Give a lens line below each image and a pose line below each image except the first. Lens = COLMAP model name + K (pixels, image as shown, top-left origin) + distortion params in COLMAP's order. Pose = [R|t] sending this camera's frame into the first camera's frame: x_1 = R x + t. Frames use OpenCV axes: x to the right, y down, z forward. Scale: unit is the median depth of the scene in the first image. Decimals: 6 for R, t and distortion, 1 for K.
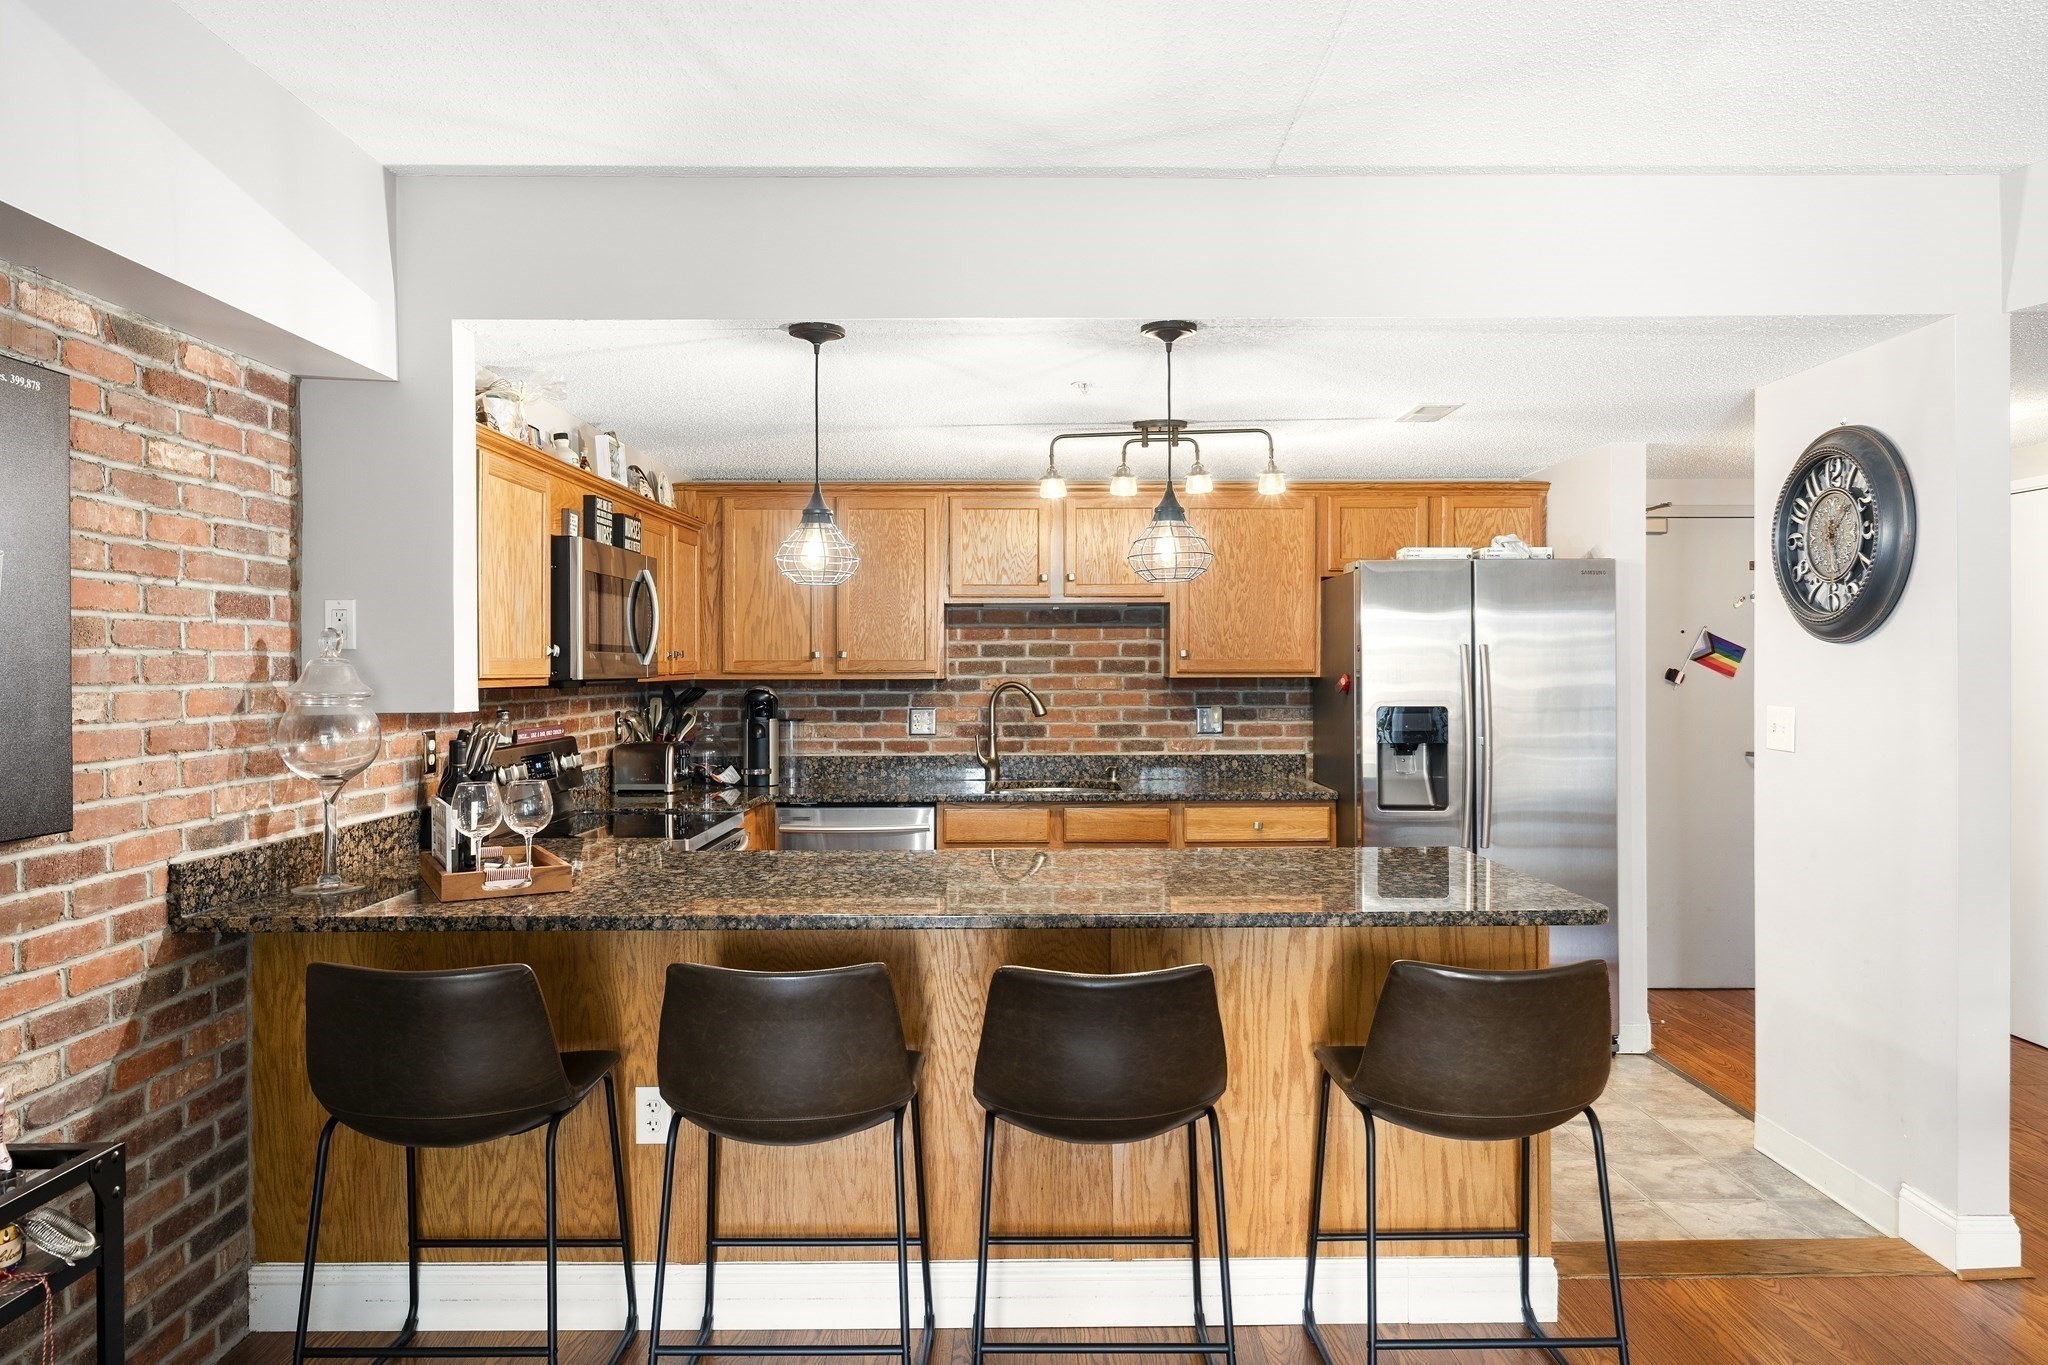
lens RADIAL K [[1273.6, 0, 1073.4], [0, 1273.6, 661.2], [0, 0, 1]] dist [-0.014305, -0.002483]
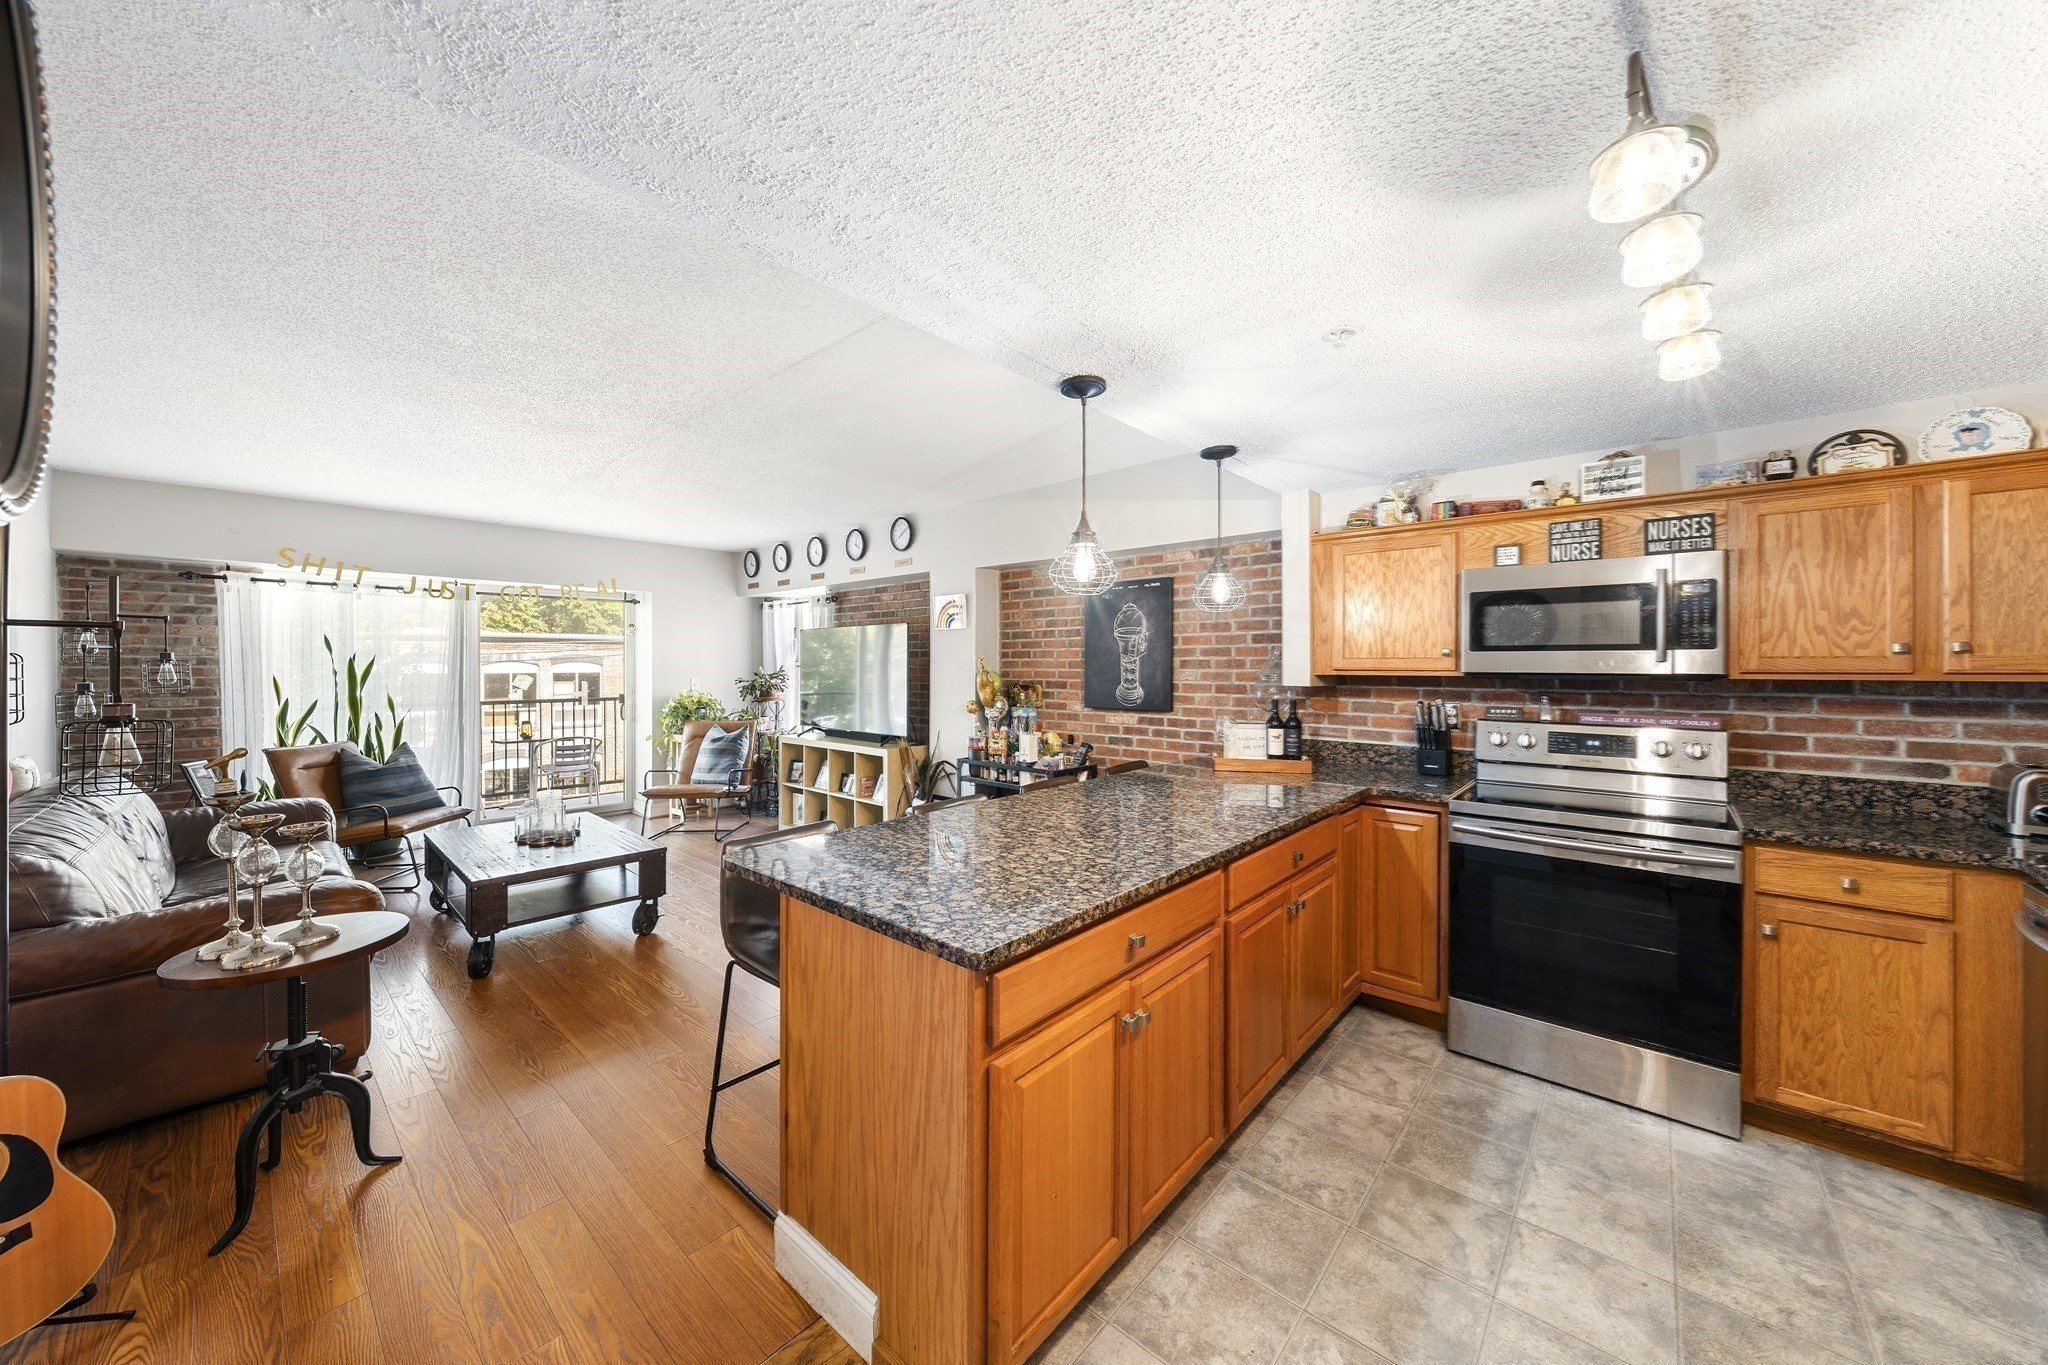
lens RADIAL K [[716.0, 0, 1033.4], [0, 716.0, 664.7], [0, 0, 1]] dist [-0.001010, 0.000048]
pose [[-0.680598, 0.002331, -0.732653, 0.351851], [0.003650, 0.999993, -0.000209, 0.003088], [0.732648, -0.002817, -0.680602, 0.821270]]
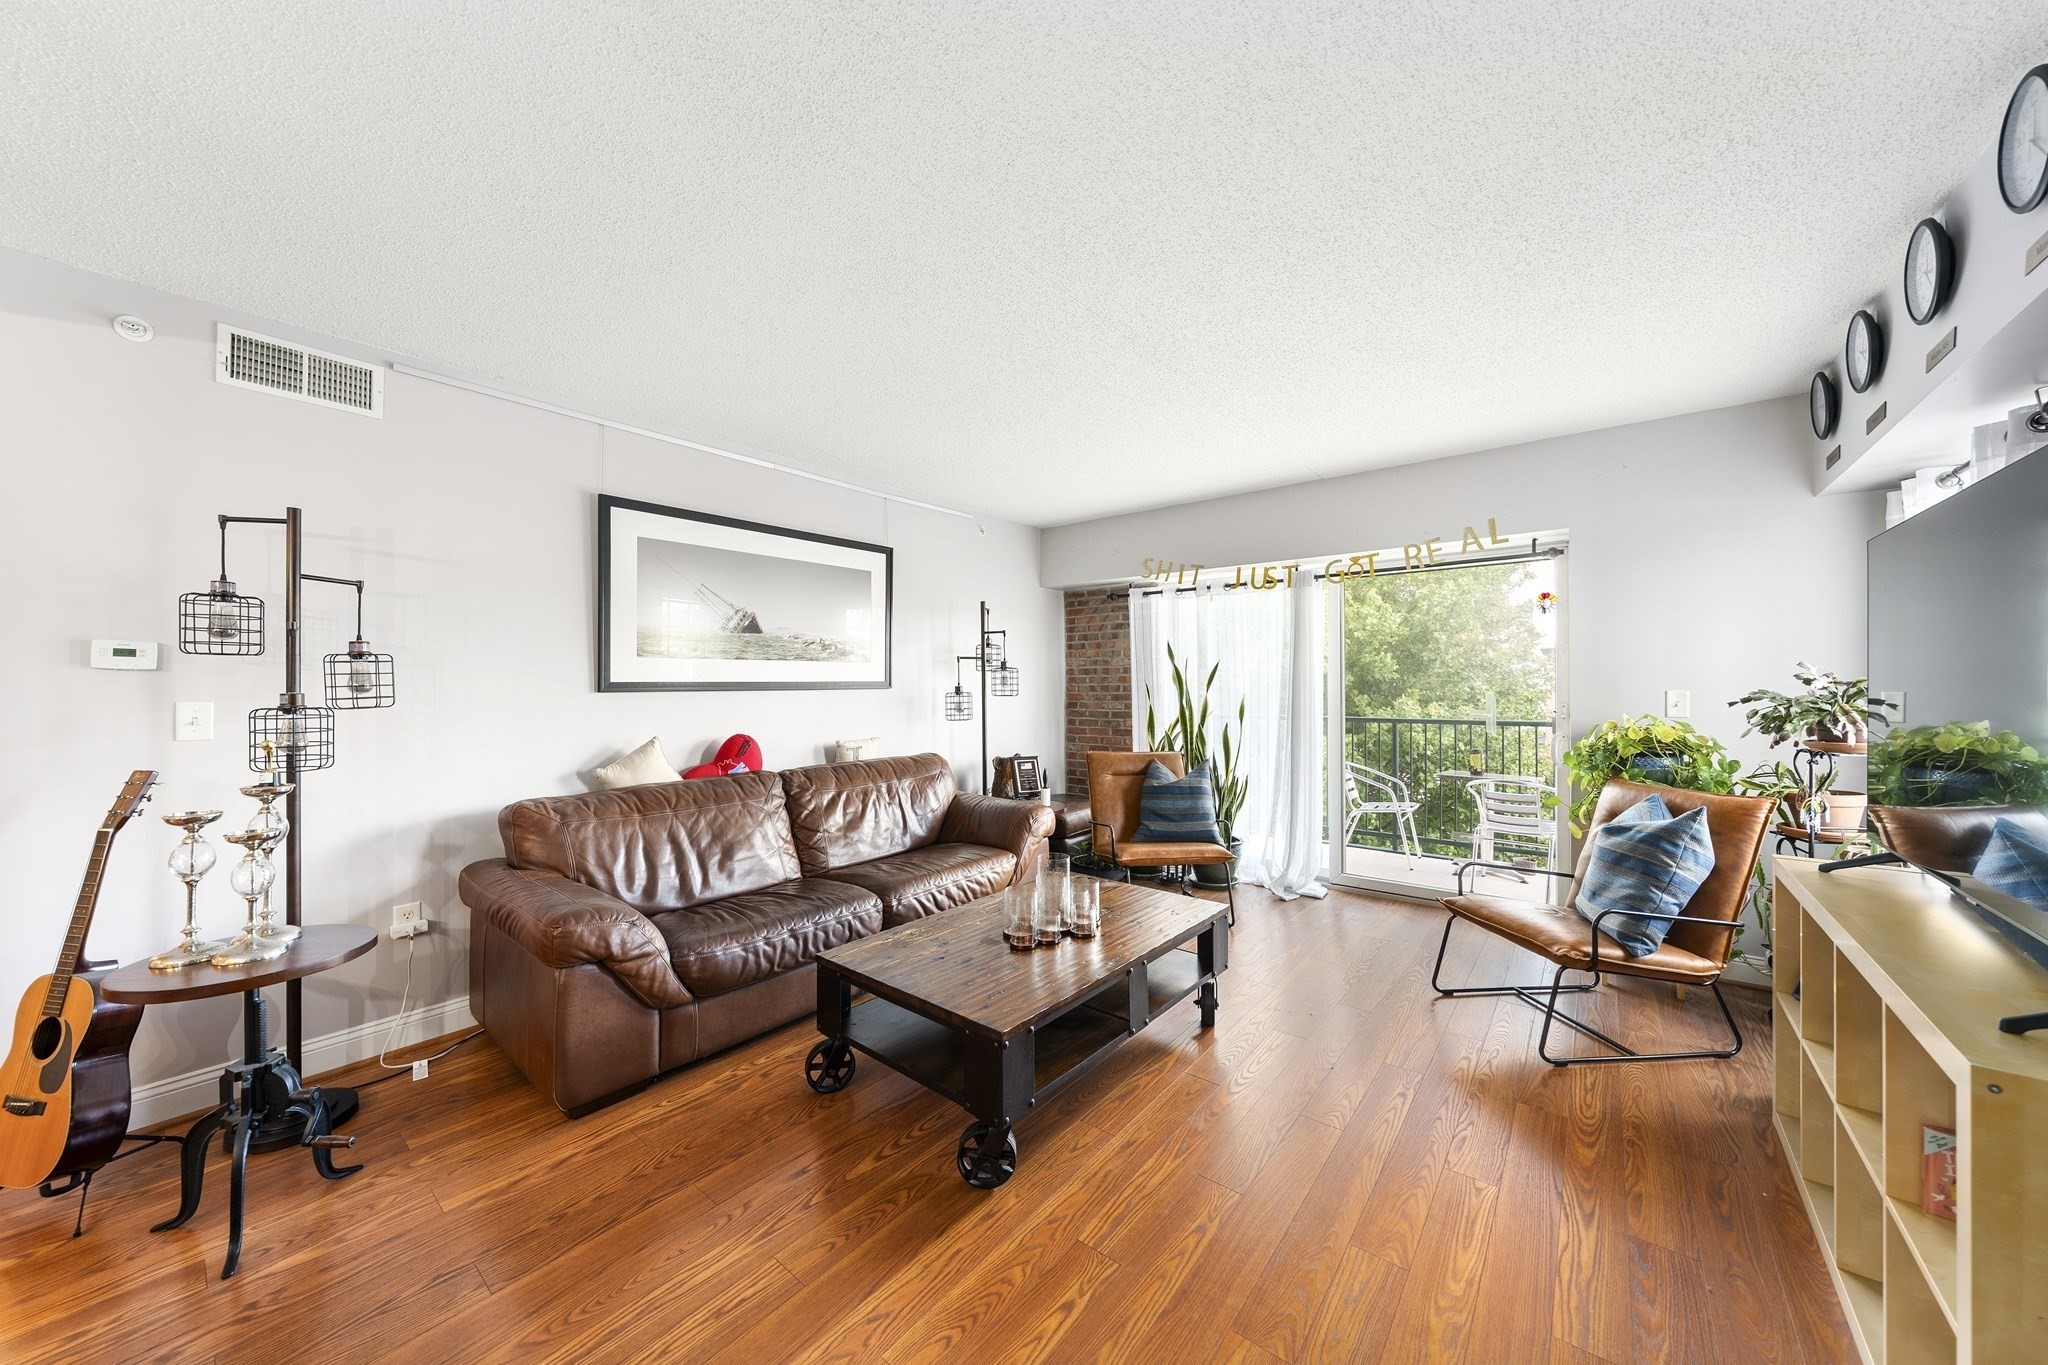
lens RADIAL K [[716.0, 0, 1023.7], [0, 716.0, 681.1], [0, 0, 1]] dist [-0.001010, 0.000048]
pose [[-0.760306, 0.010542, 0.649480, -0.157993], [0.006345, 0.999941, -0.008803, 0.018660], [-0.649534, -0.002572, -0.760328, 0.317867]]
